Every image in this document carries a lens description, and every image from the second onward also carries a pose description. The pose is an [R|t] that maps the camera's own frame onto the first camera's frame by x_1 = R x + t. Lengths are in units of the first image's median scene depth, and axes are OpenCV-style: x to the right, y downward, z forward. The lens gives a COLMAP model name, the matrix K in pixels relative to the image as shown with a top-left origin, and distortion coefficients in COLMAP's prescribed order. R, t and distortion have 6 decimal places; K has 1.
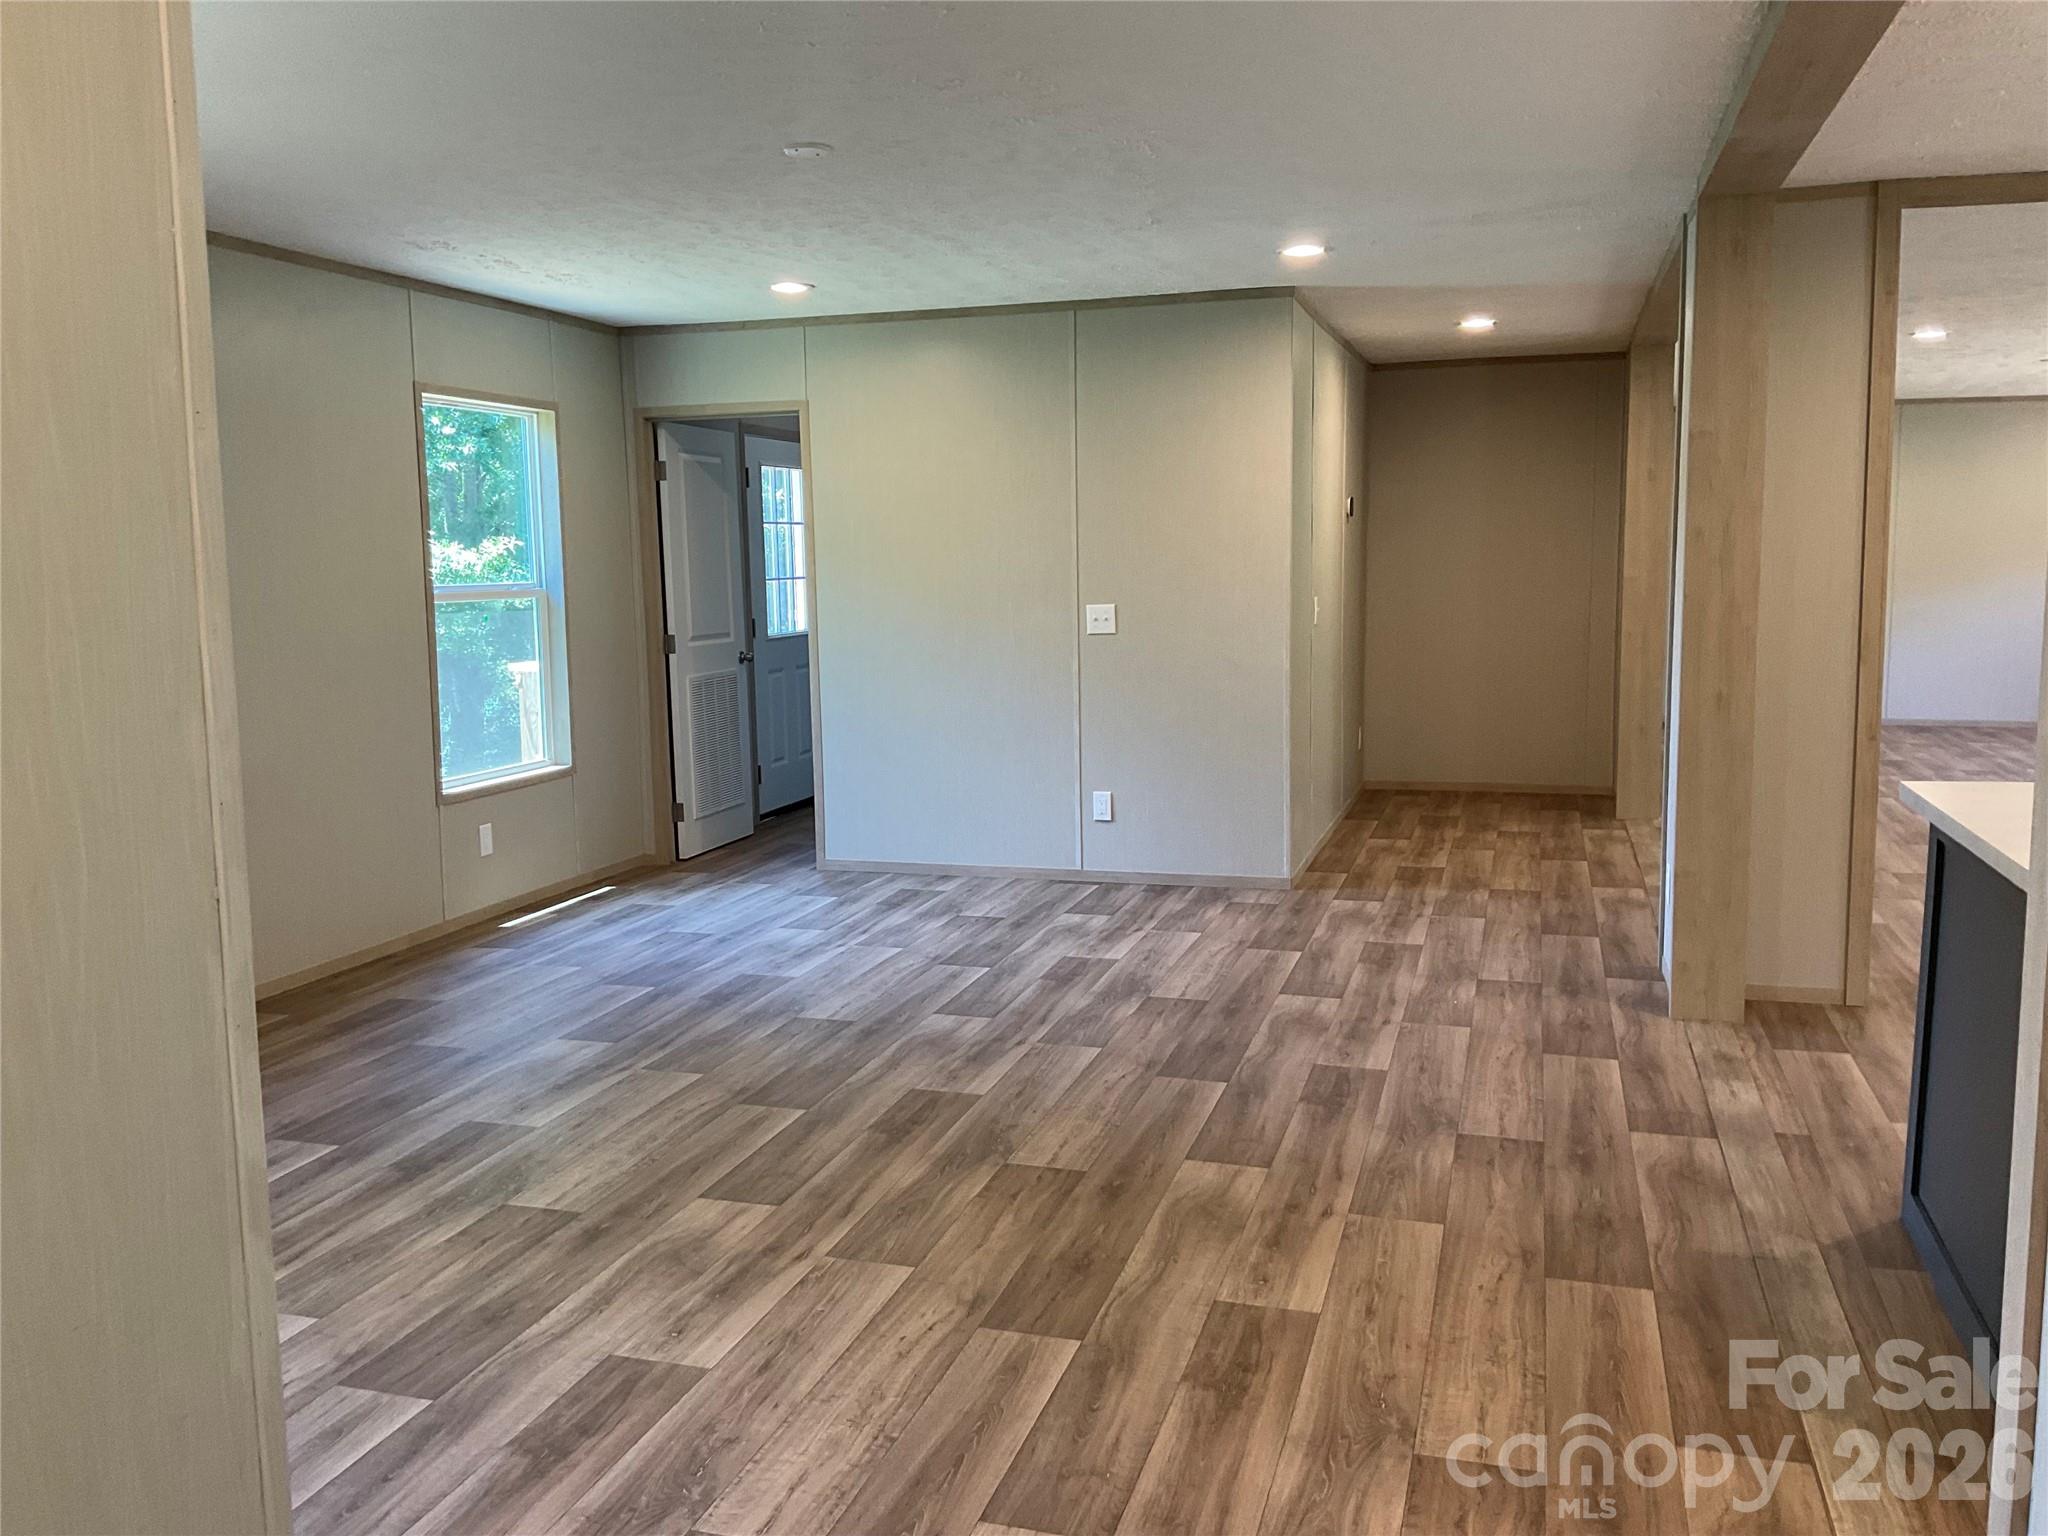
lens RADIAL K [[1685.3, 0, 1017.5], [0, 1685.3, 764.7], [0, 0, 1]] dist [0.107660, -0.222119]
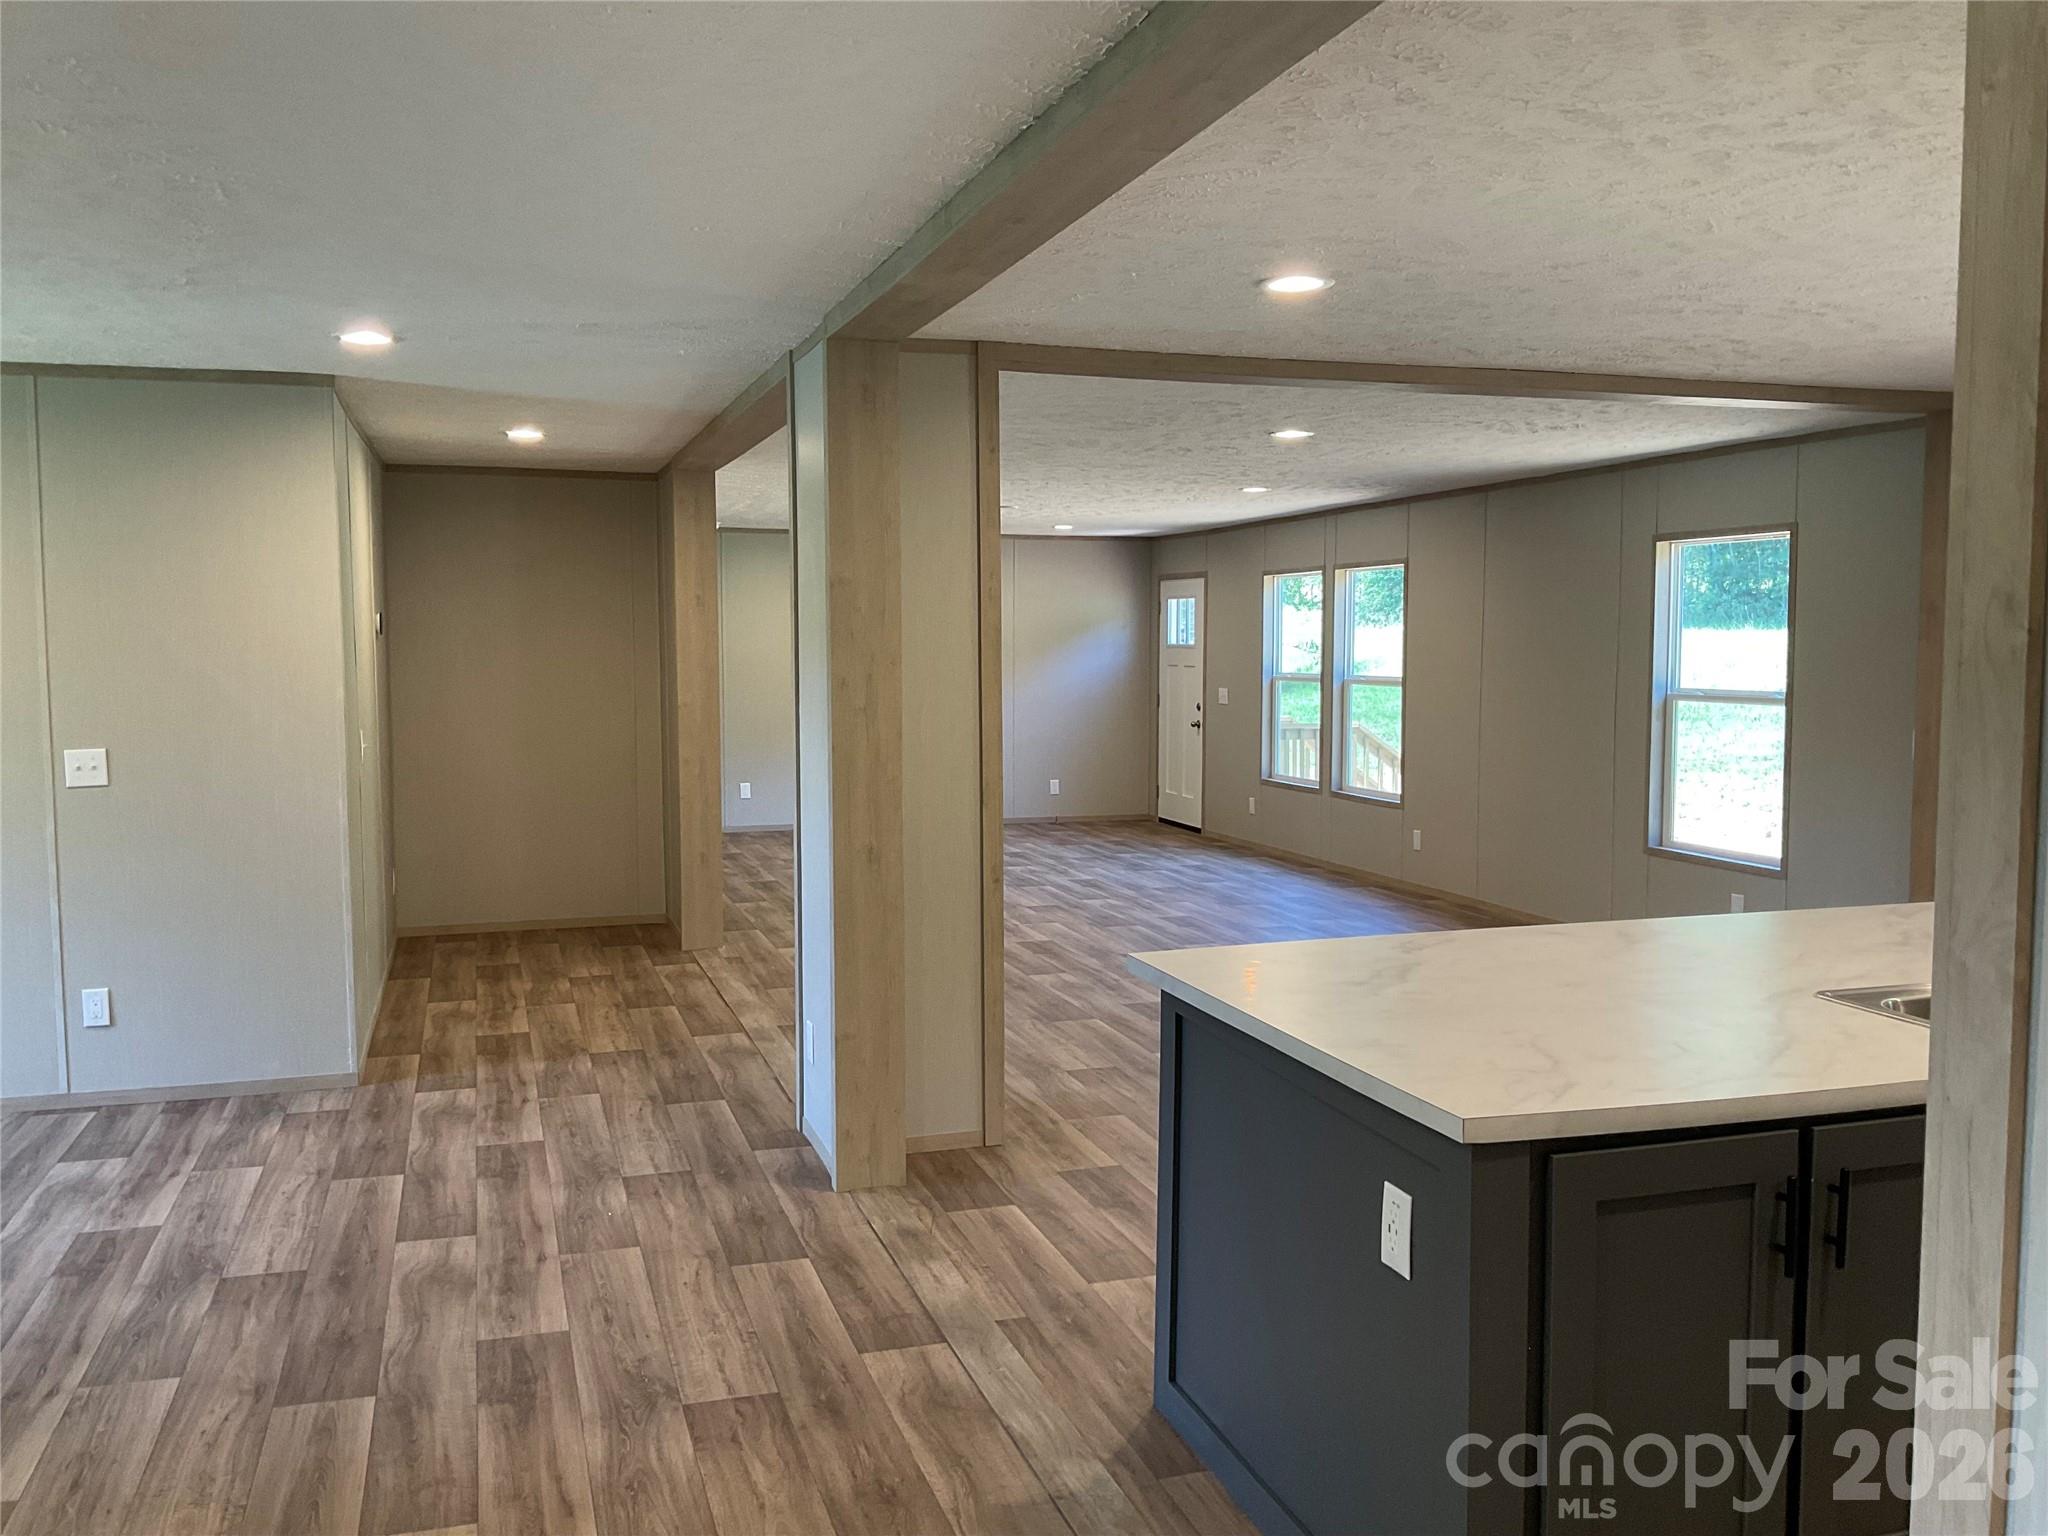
lens RADIAL K [[1685.3, 0, 1017.5], [0, 1685.3, 764.7], [0, 0, 1]] dist [0.107660, -0.222119]
pose [[0.824080, -0.029755, 0.565692, -0.055870], [0.061119, 0.997460, -0.036570, -0.044660], [-0.563167, 0.064711, 0.823805, 0.149443]]
